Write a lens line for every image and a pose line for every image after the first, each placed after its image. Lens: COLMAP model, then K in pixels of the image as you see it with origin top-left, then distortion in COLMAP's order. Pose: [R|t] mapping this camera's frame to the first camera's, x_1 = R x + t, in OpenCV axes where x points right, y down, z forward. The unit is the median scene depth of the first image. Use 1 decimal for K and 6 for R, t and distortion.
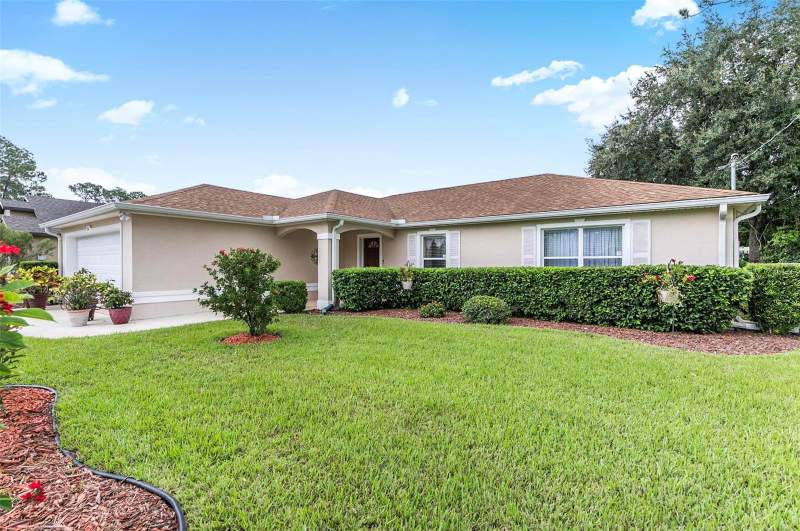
lens RADIAL K [[367.9, 0, 400.0], [0, 367.9, 265.5], [0, 0, 1]] dist [-0.000420, -0.000964]
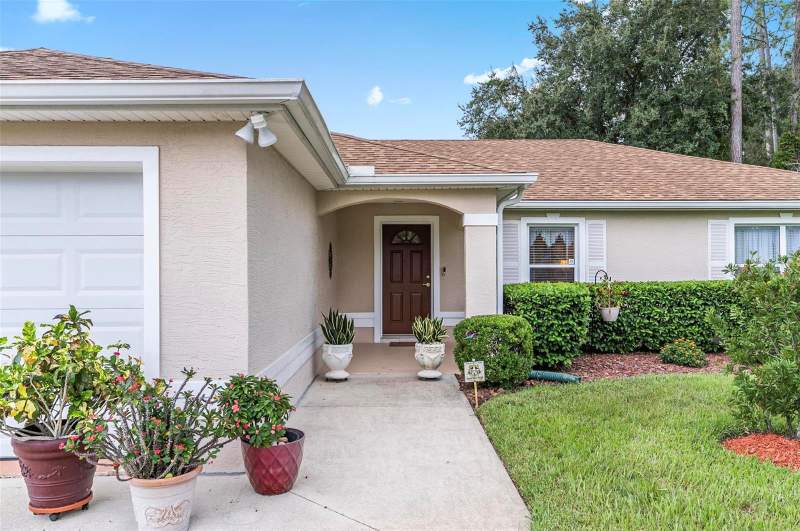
lens RADIAL K [[613.5, 0, 400.0], [0, 613.5, 265.5], [0, 0, 1]] dist [0.004883, 0.003969]
pose [[0.794217, 0.000327, 0.607634, -0.767407], [0.006493, 0.999938, -0.009024, -0.013624], [-0.607600, 0.011112, 0.794166, 0.426363]]
